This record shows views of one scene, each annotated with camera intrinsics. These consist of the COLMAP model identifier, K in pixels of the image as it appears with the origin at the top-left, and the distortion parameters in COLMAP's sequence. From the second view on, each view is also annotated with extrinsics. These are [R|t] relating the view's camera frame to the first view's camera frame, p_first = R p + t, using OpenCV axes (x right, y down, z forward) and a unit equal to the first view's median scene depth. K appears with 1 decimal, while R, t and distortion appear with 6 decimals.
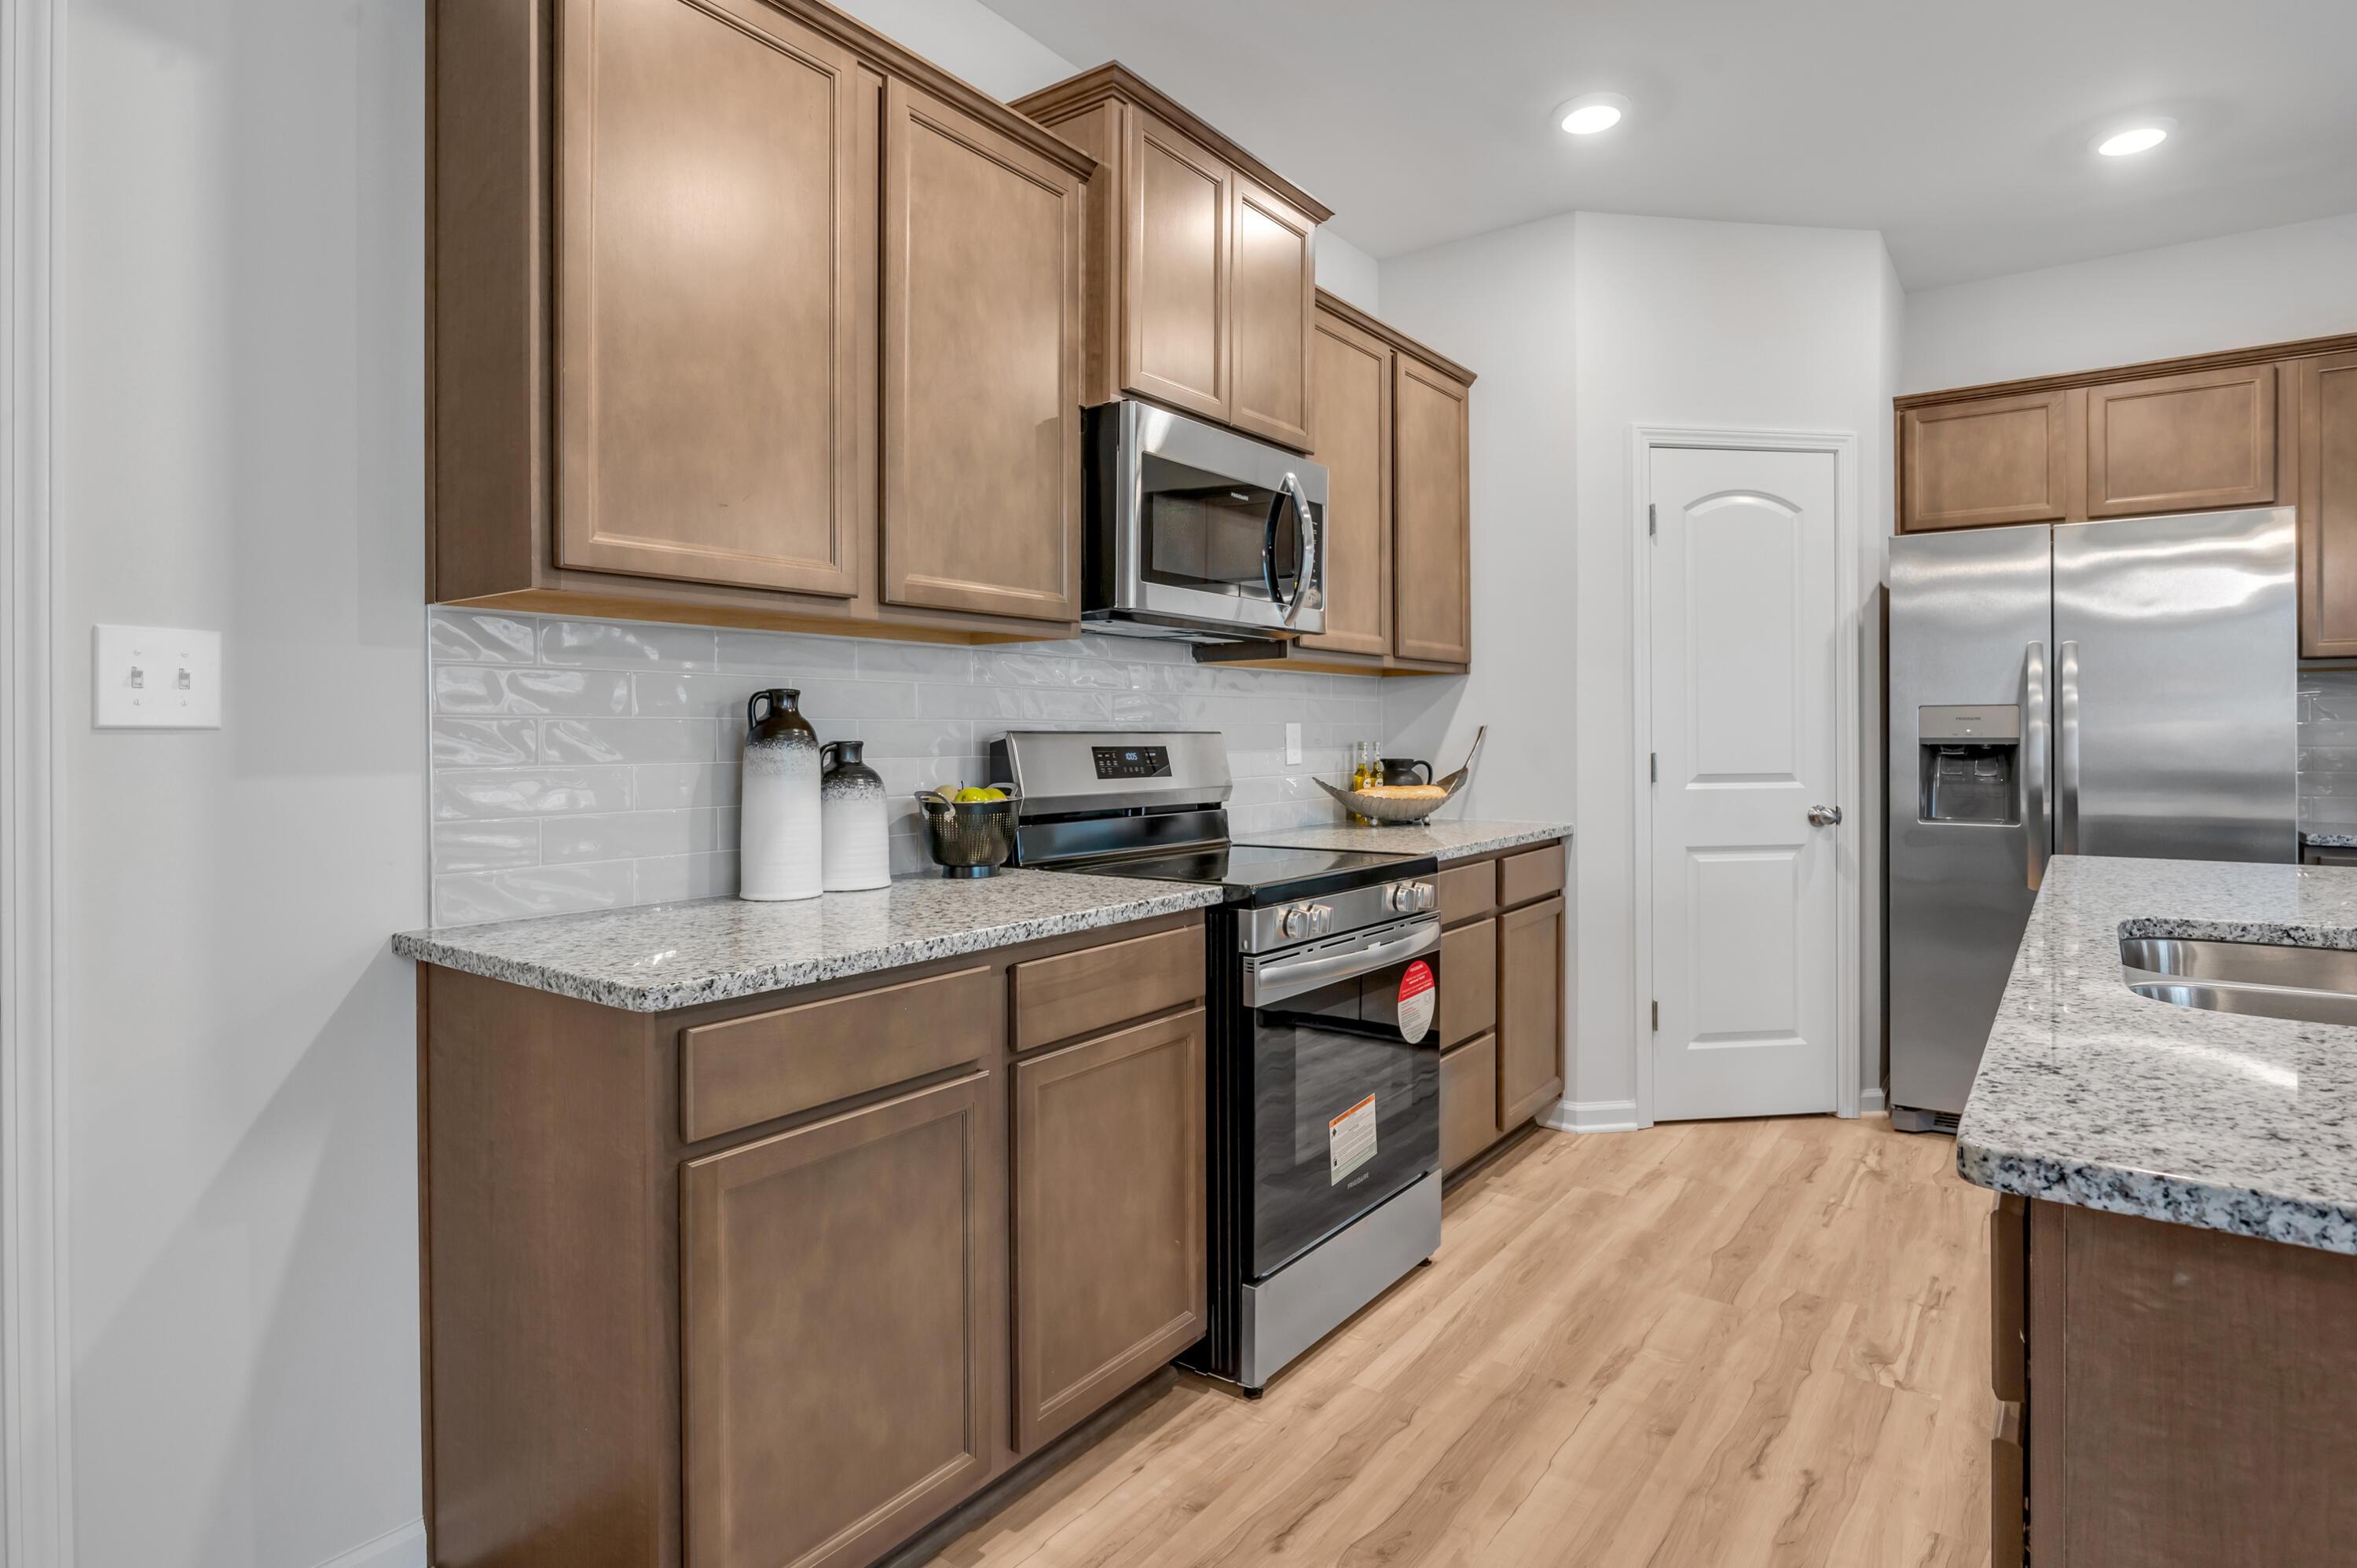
lens RADIAL K [[1237.5, 0, 1182.0], [0, 1237.5, 733.7], [0, 0, 1]] dist [-0.006173, 0.001129]
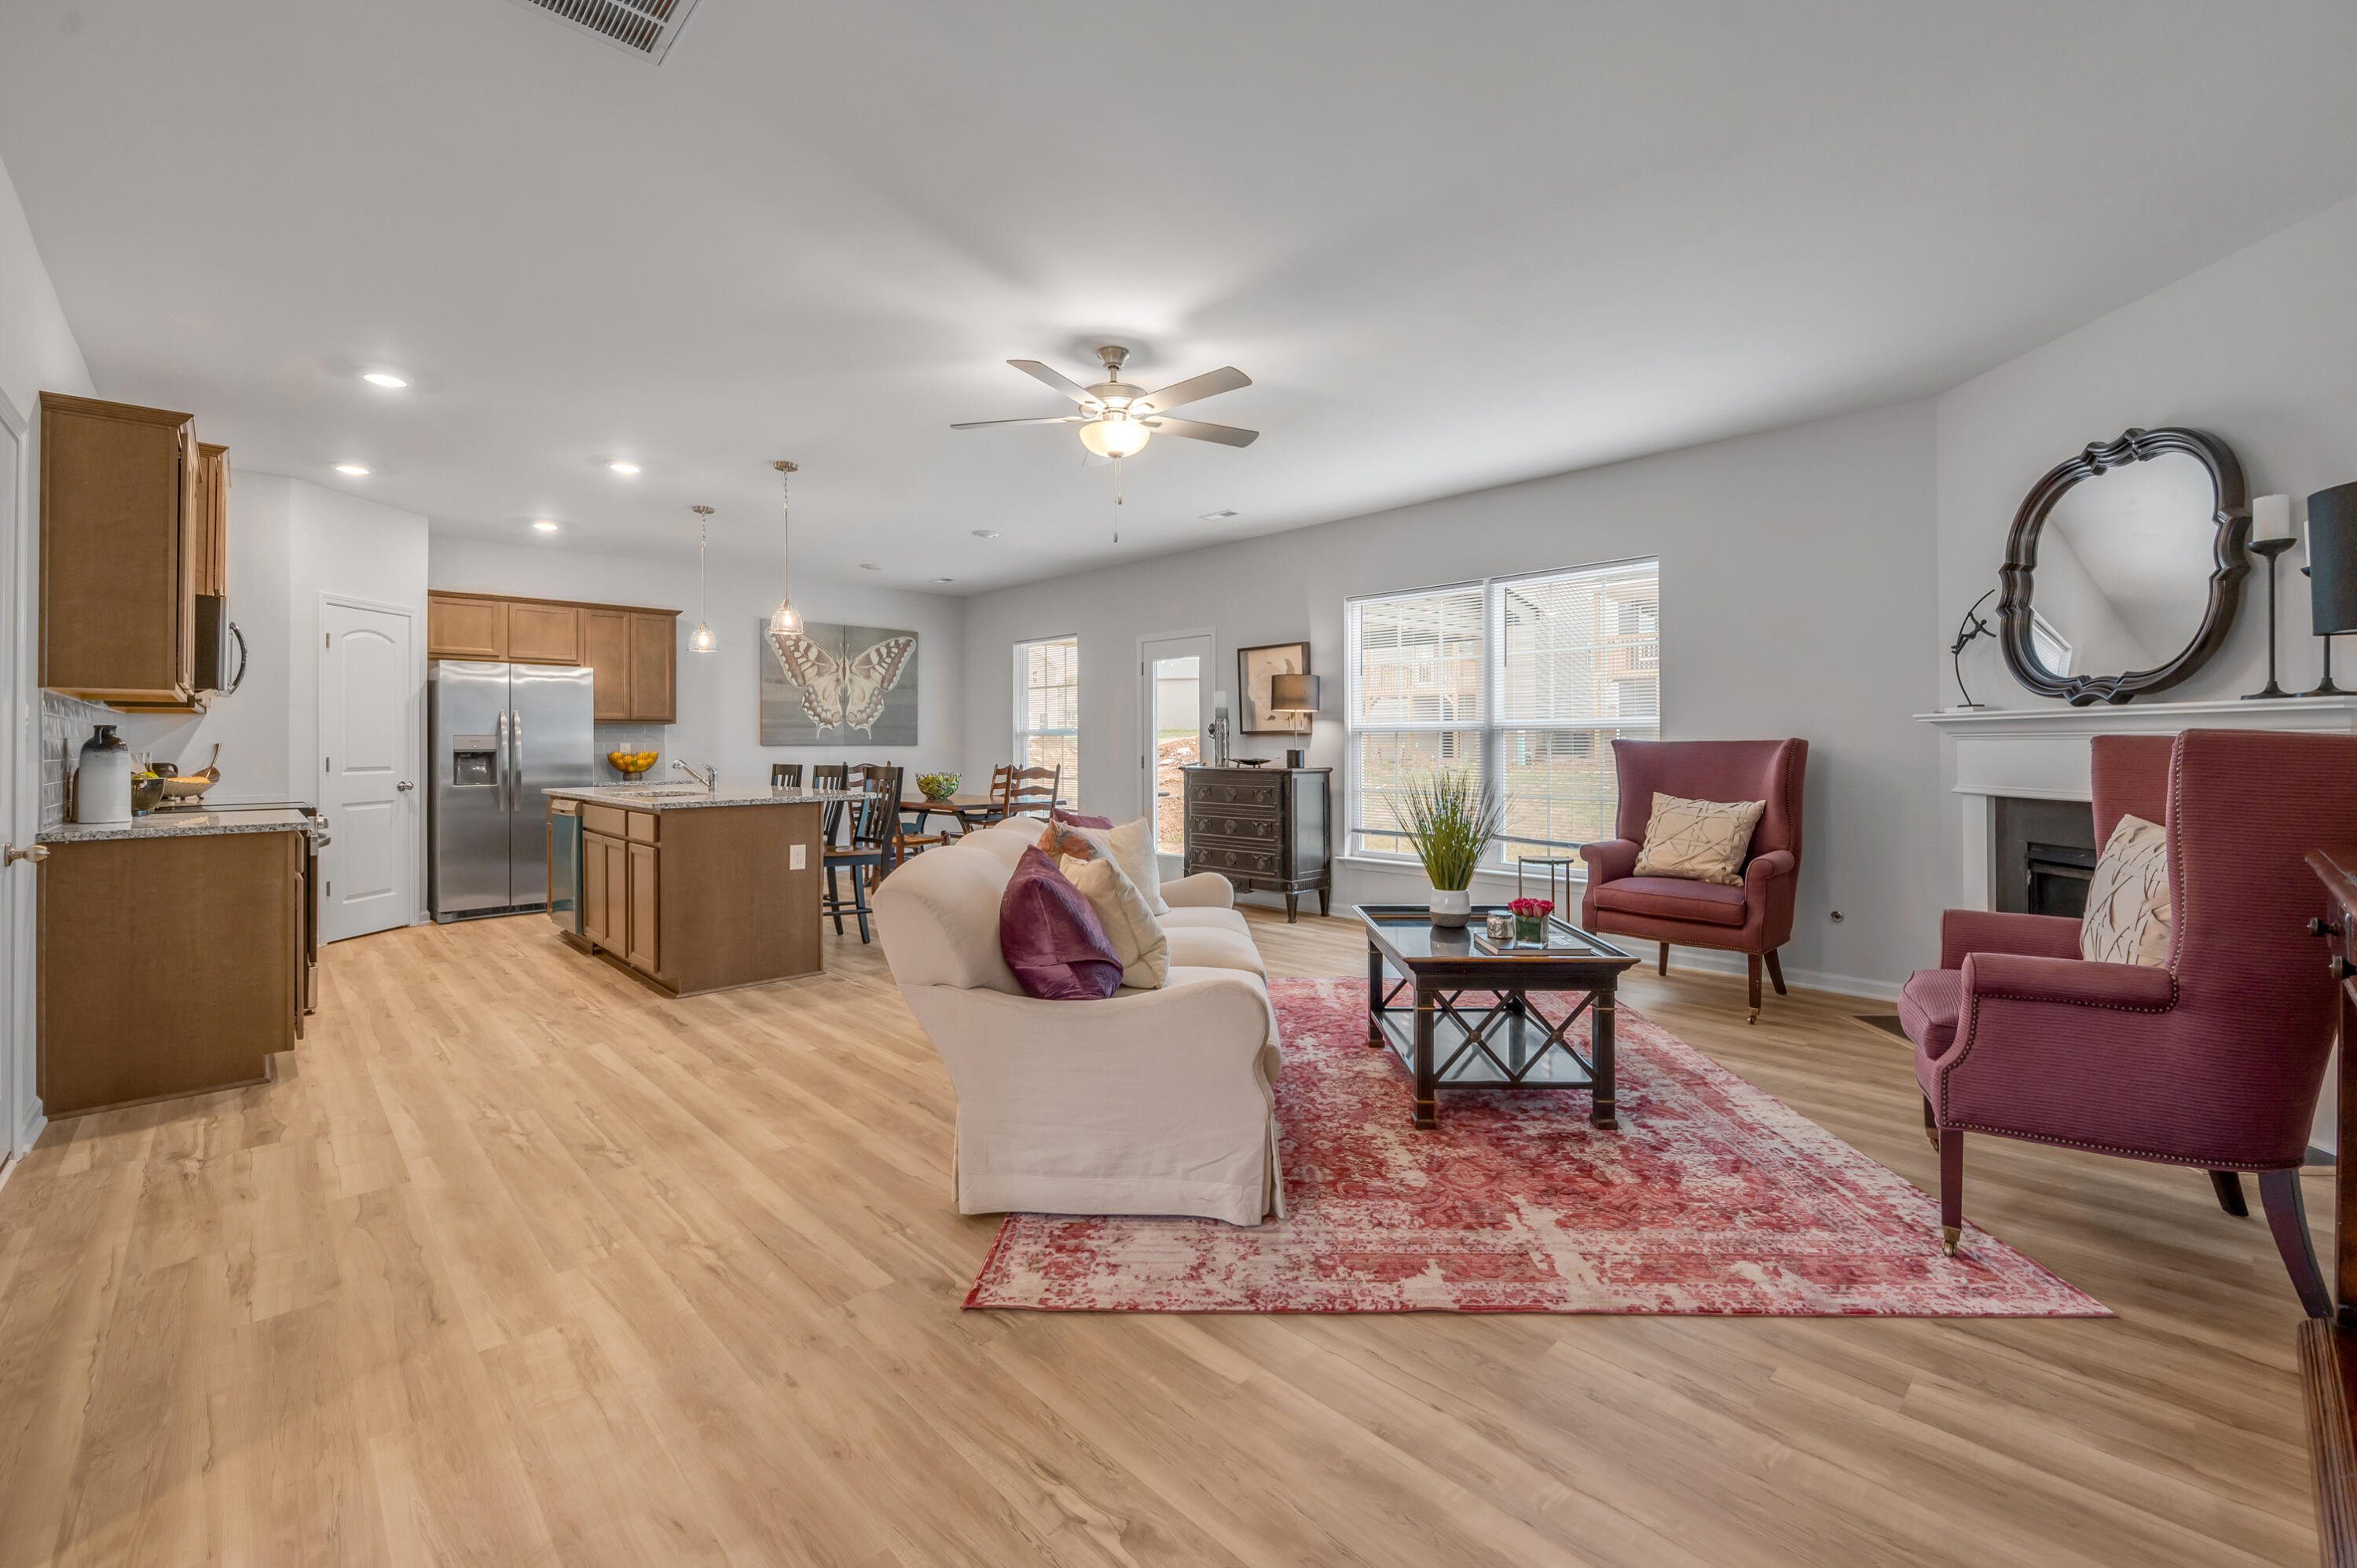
lens RADIAL K [[988.1, 0, 1192.2], [0, 988.1, 734.7], [0, 0, 1]] dist [-0.004601, 0.000382]
pose [[0.166737, 0.012233, 0.985926, -1.215636], [0.004857, 0.999901, -0.013228, 0.008996], [-0.985989, 0.006995, 0.166661, -0.816382]]
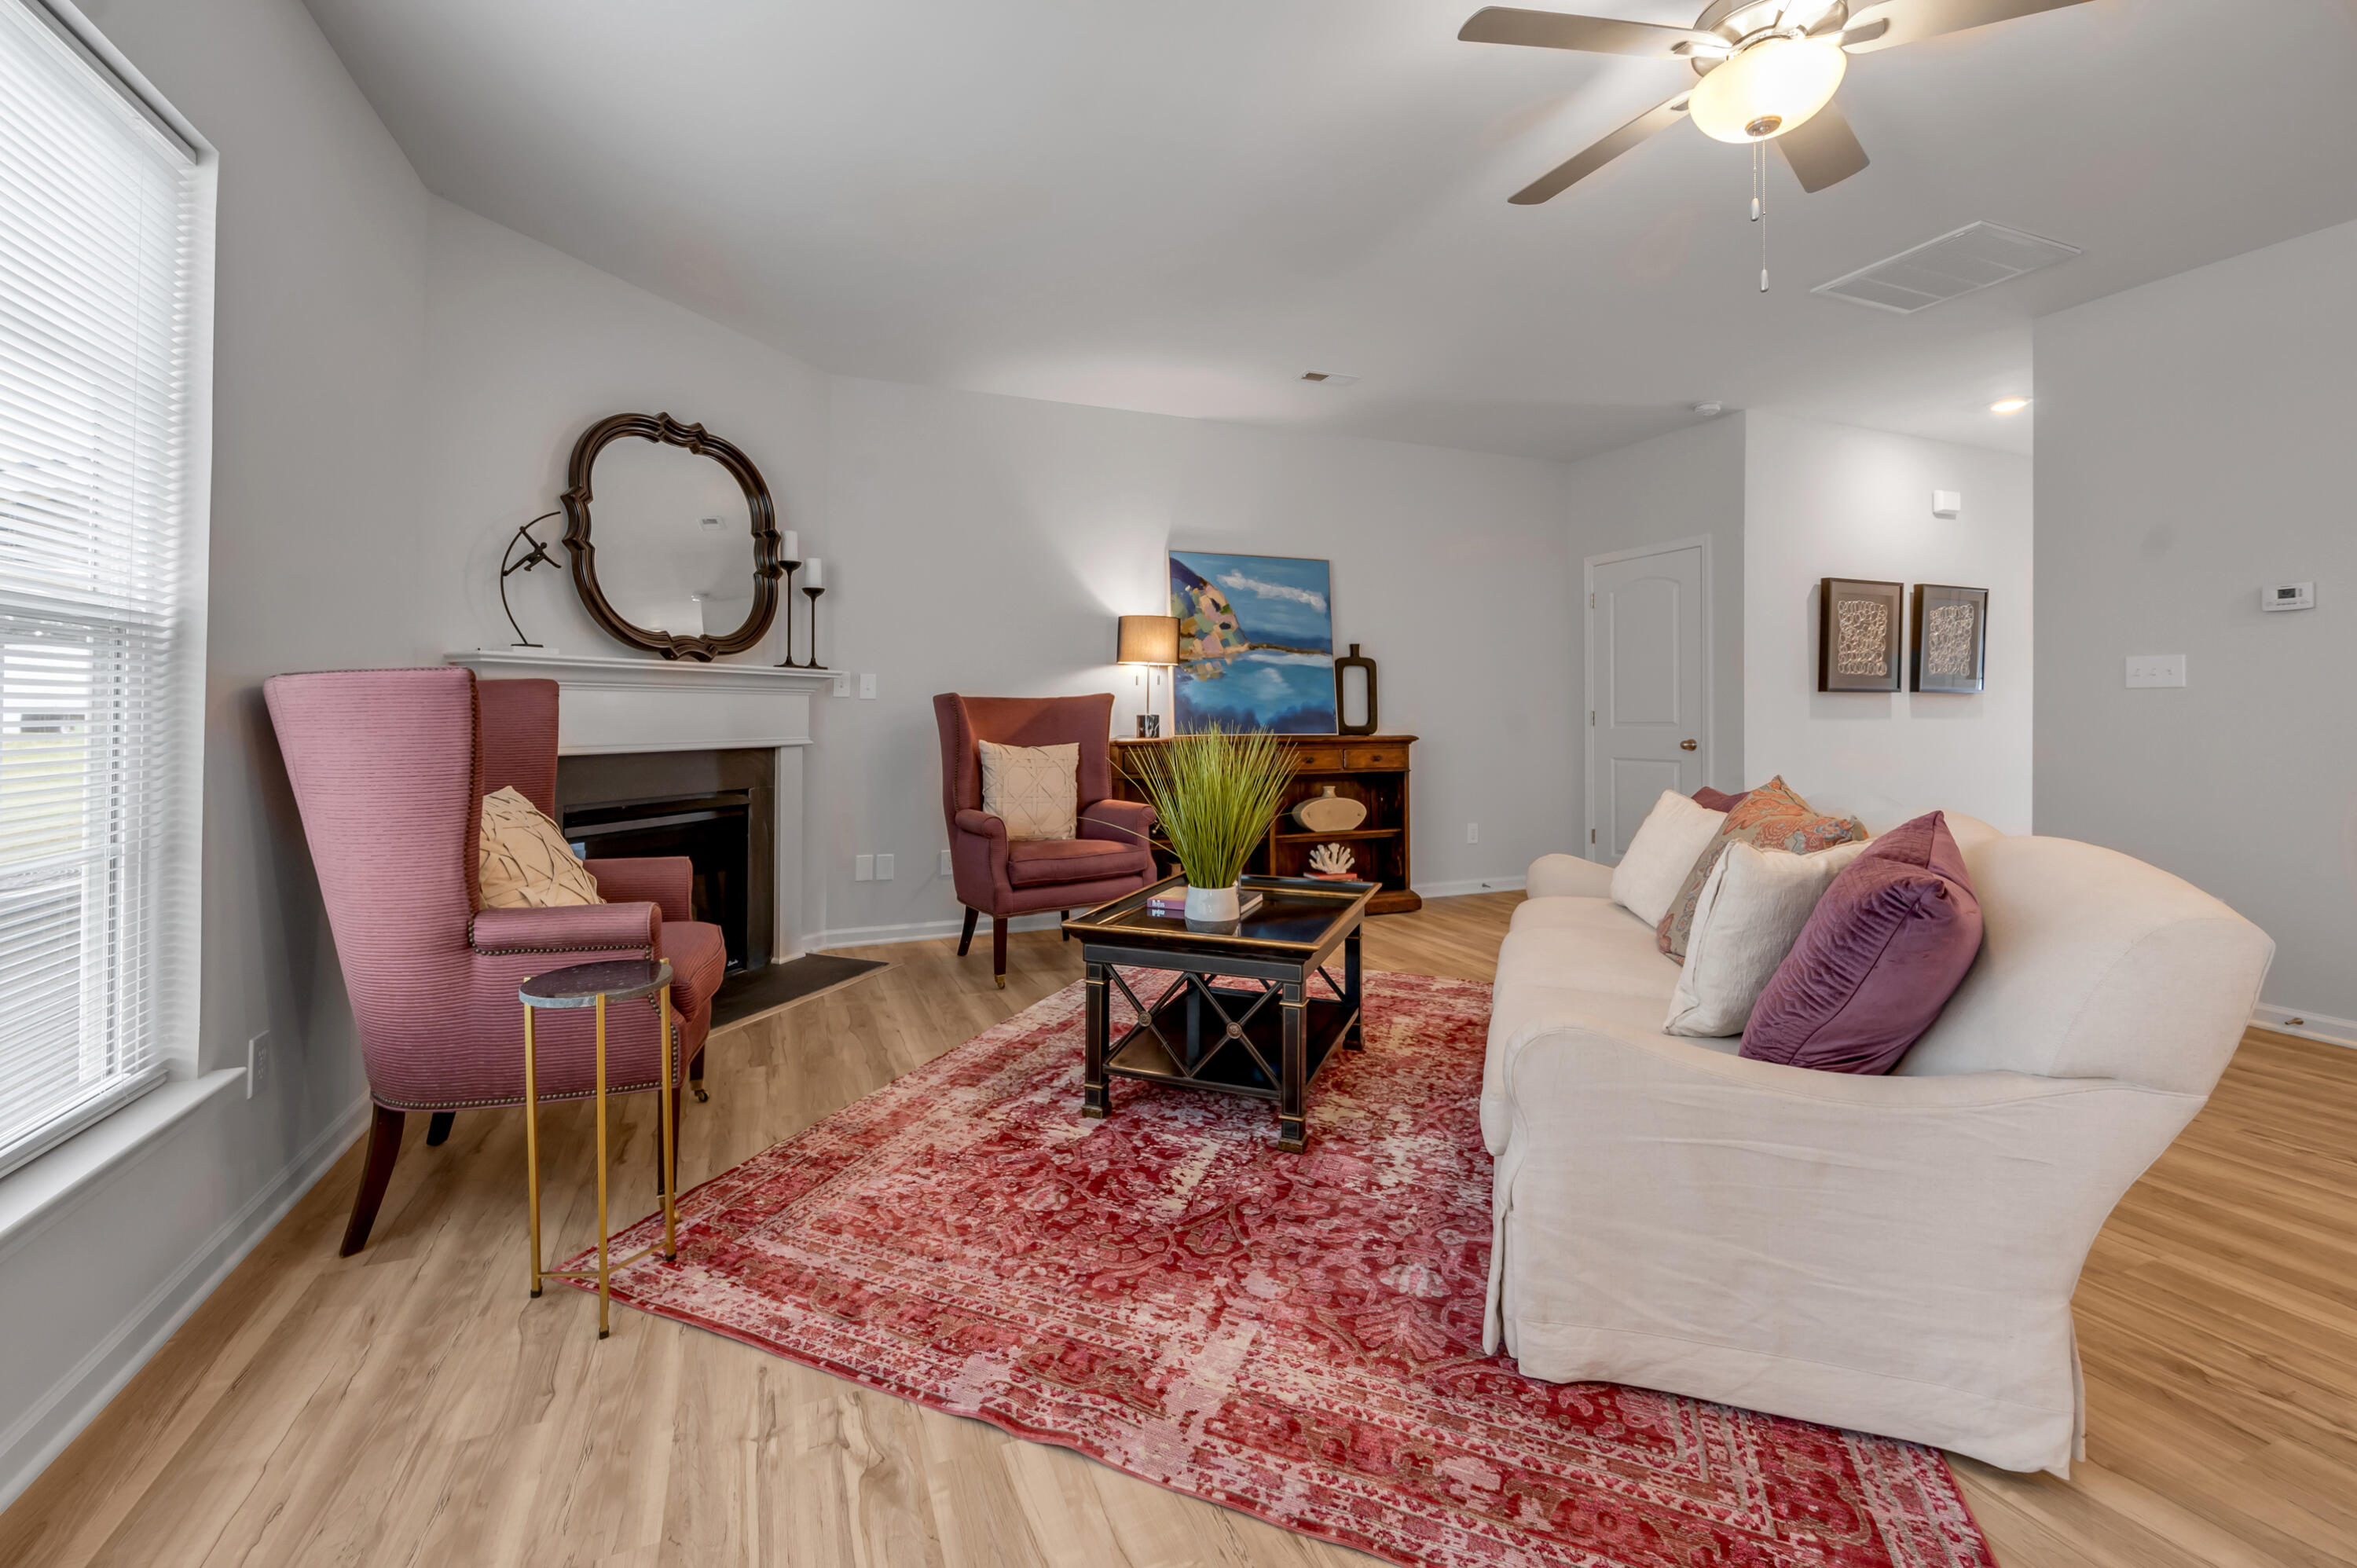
lens RADIAL K [[988.1, 0, 1150.4], [0, 988.1, 681.4], [0, 0, 1]] dist [-0.004601, 0.000382]
pose [[-0.529231, -0.023145, -0.848162, 0.929515], [-0.000985, 0.999644, -0.026664, 0.024838], [0.848477, -0.013276, -0.529065, -0.481023]]
